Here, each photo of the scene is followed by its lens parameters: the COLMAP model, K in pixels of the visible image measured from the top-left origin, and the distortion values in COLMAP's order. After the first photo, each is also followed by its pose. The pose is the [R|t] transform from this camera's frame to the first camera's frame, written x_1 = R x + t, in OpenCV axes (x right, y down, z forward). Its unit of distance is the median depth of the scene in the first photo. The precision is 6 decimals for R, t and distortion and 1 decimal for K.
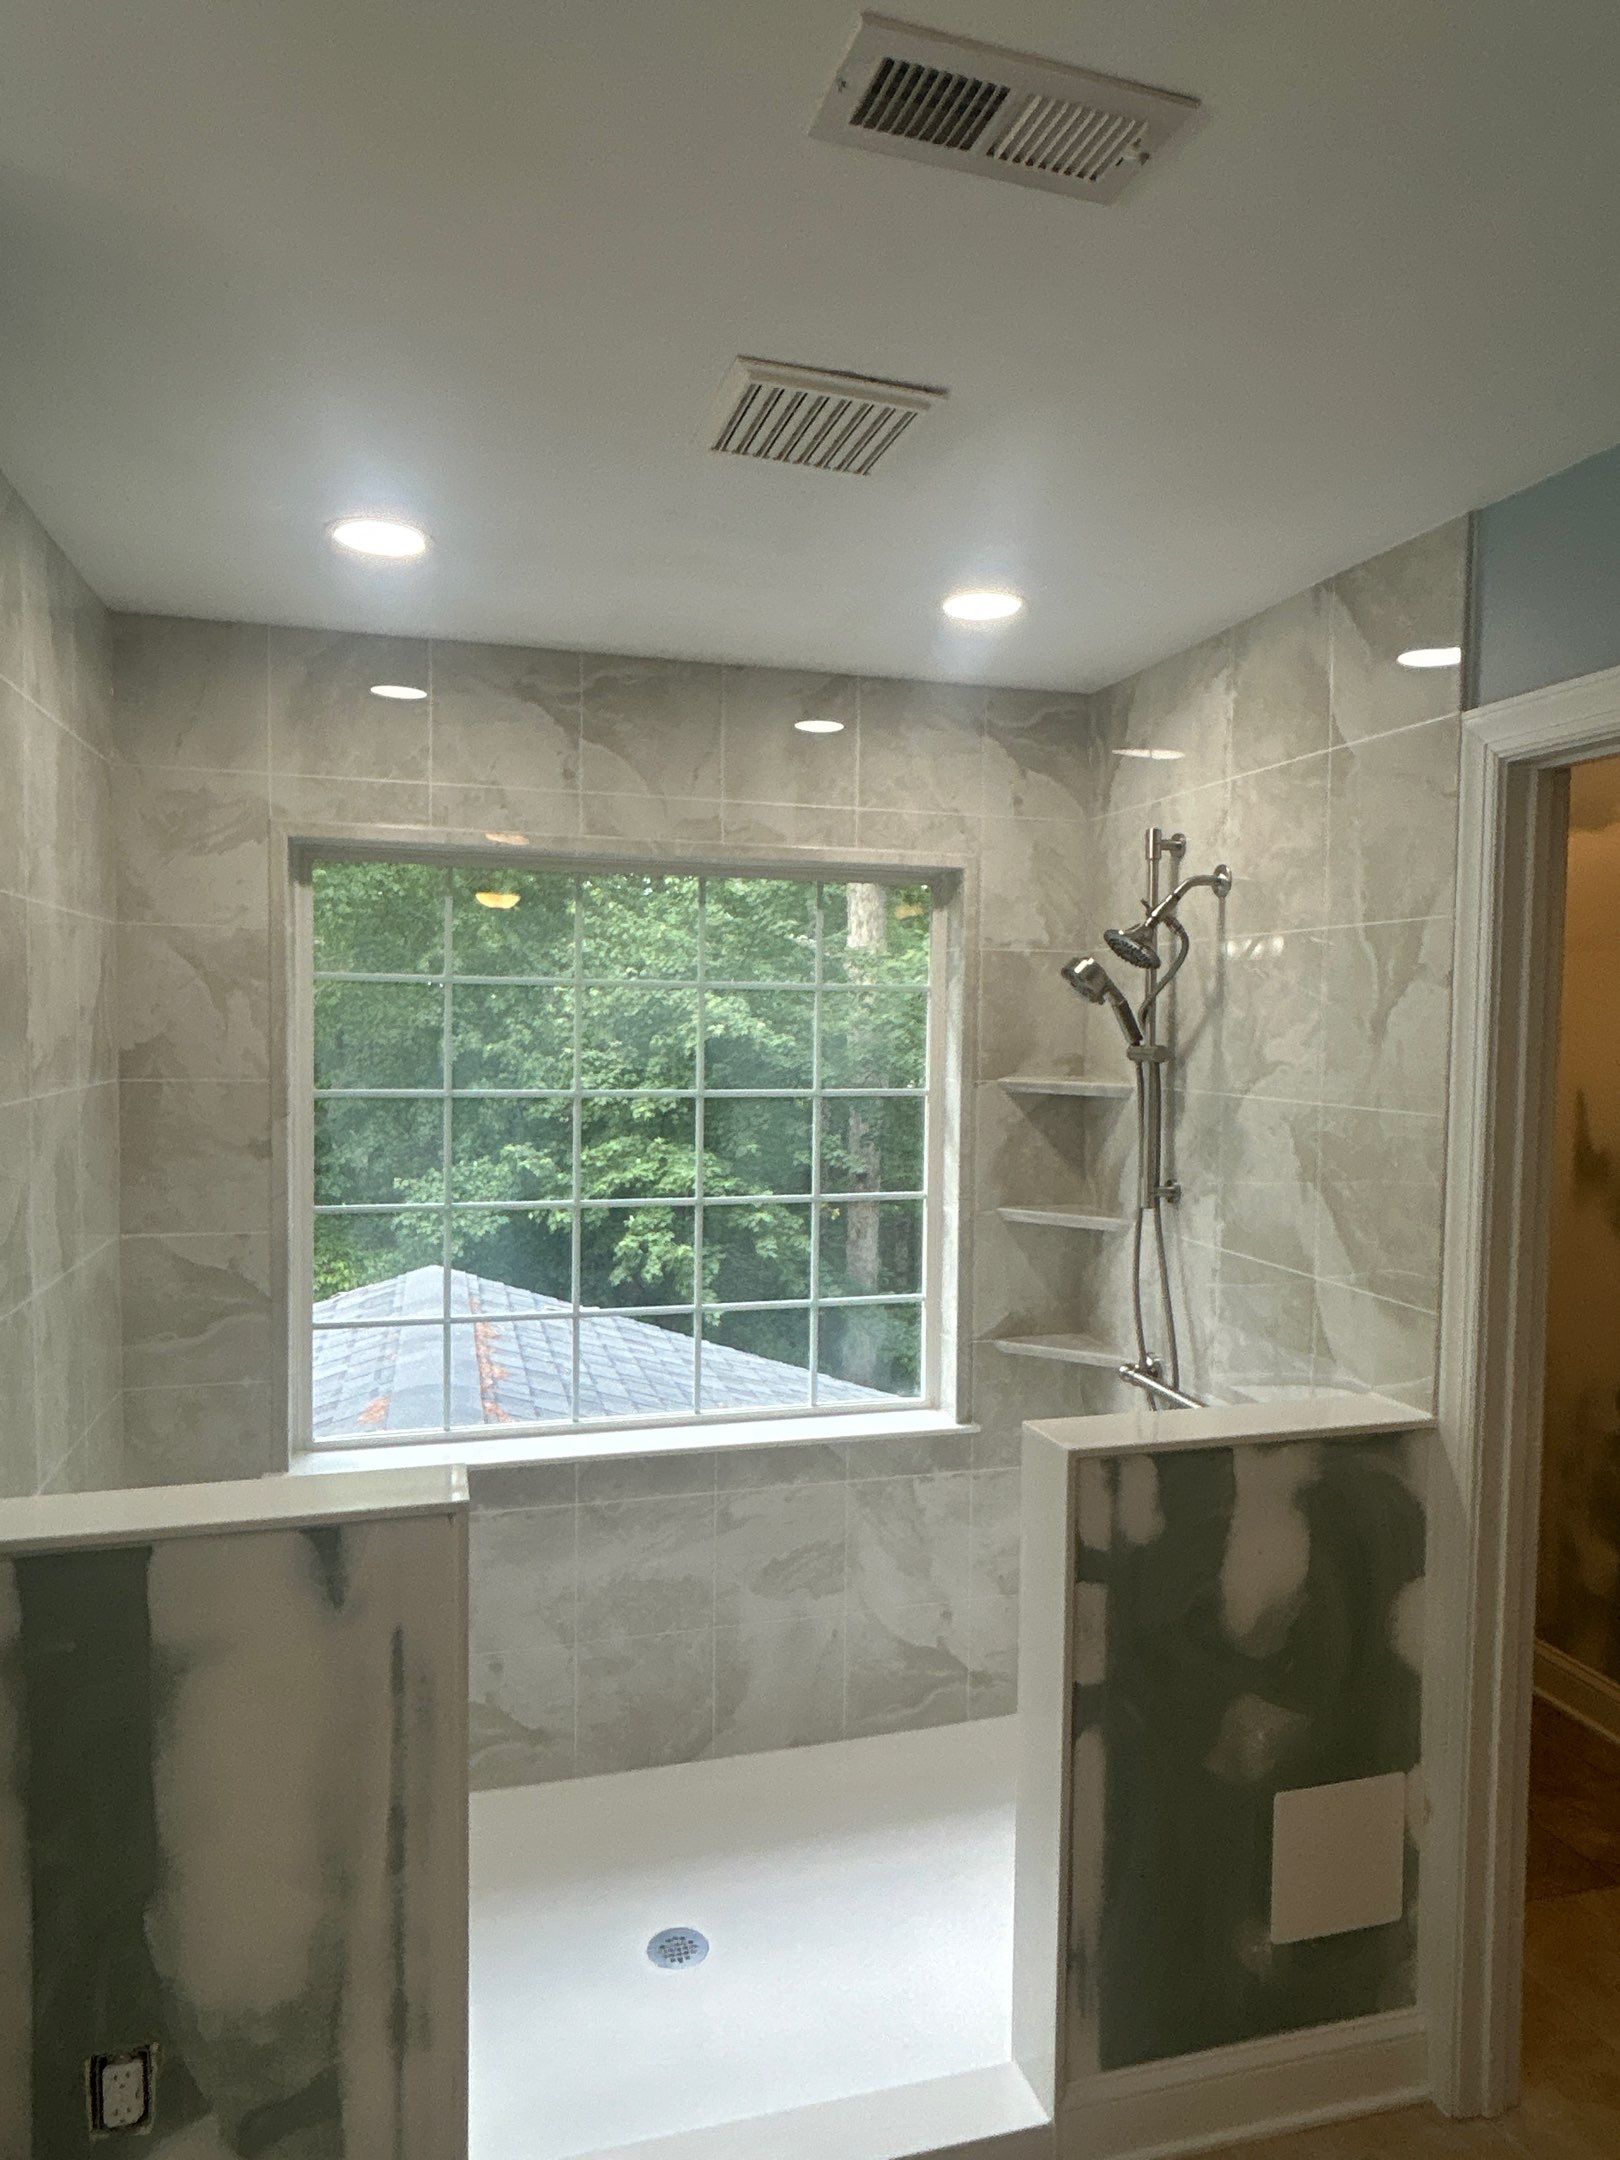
lens RADIAL K [[1341.6, 0, 812.5], [0, 1341.6, 1081.5], [0, 0, 1]] dist [0.000985, 0.000818]
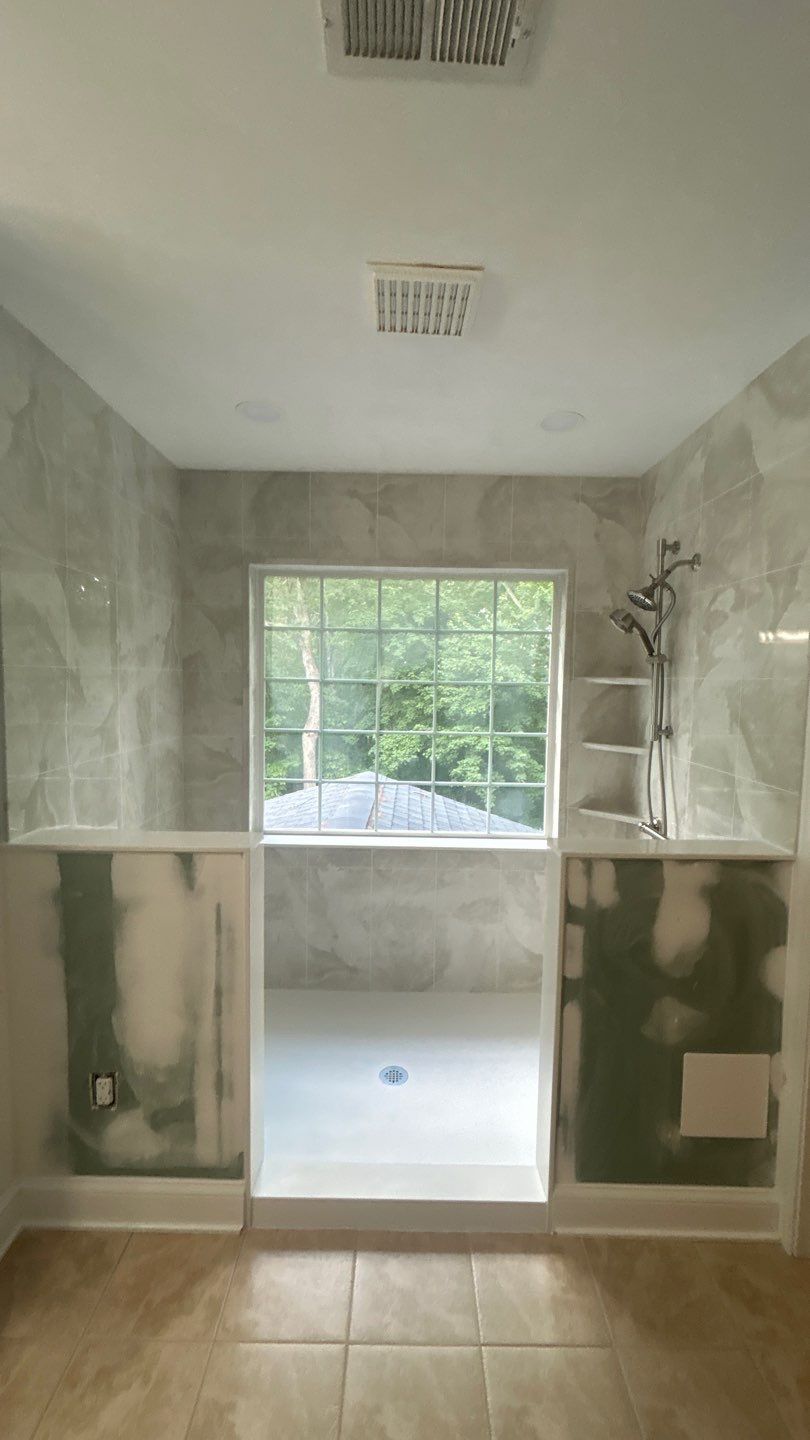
lens RADIAL K [[577.3, 0, 409.6], [0, 577.3, 718.4], [0, 0, 1]] dist [-0.003769, 0.002976]
pose [[0.963193, 0.023325, -0.267795, 0.156374], [-0.017696, 0.999569, 0.023413, 0.058211], [0.268226, -0.017812, 0.963191, 0.137571]]
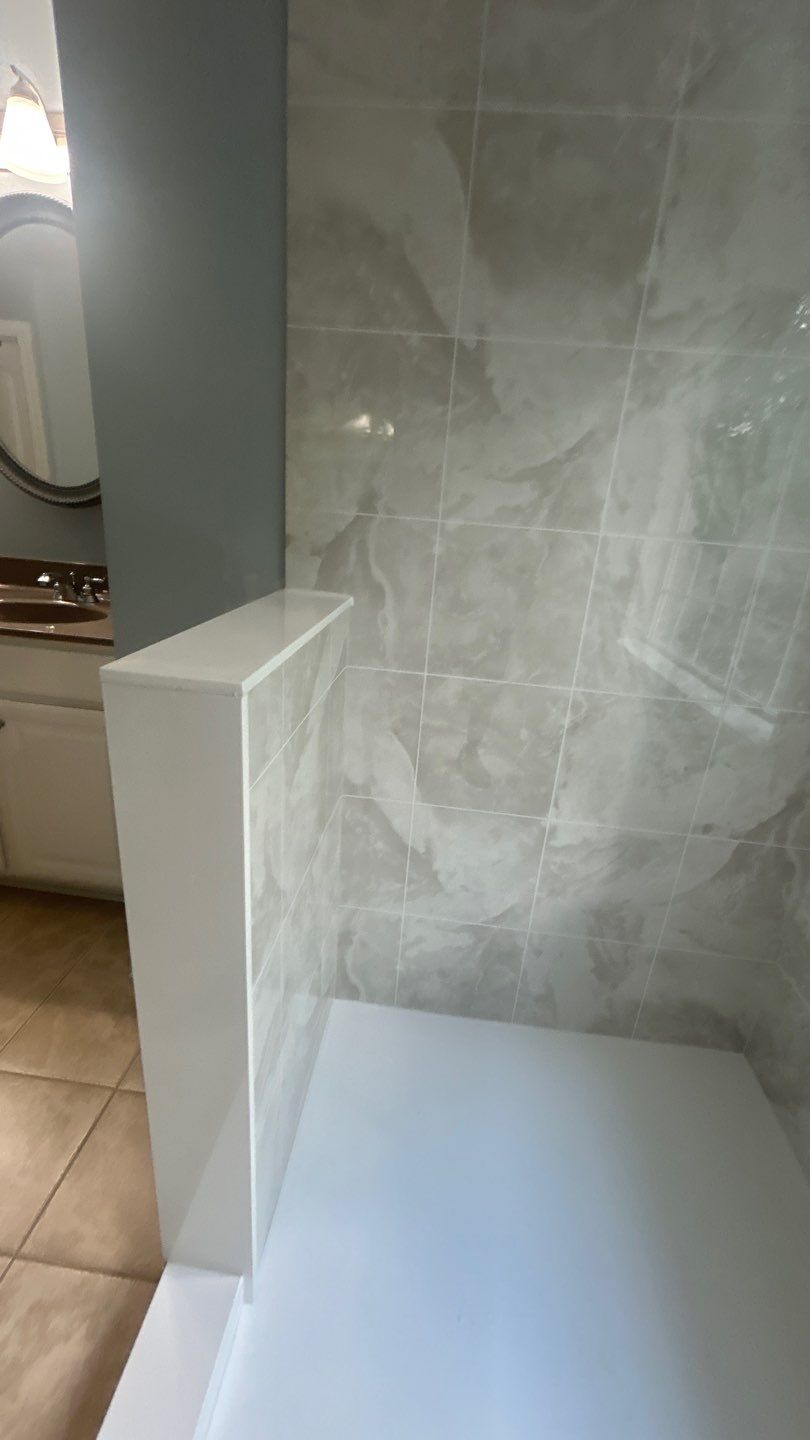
lens RADIAL K [[577.3, 0, 400.9], [0, 577.3, 721.4], [0, 0, 1]] dist [-0.003769, 0.002976]
pose [[-0.375890, 0.279167, -0.883613, -0.000195], [-0.122058, 0.930318, 0.345846, 0.137655], [0.918591, 0.237853, -0.315623, 0.895739]]
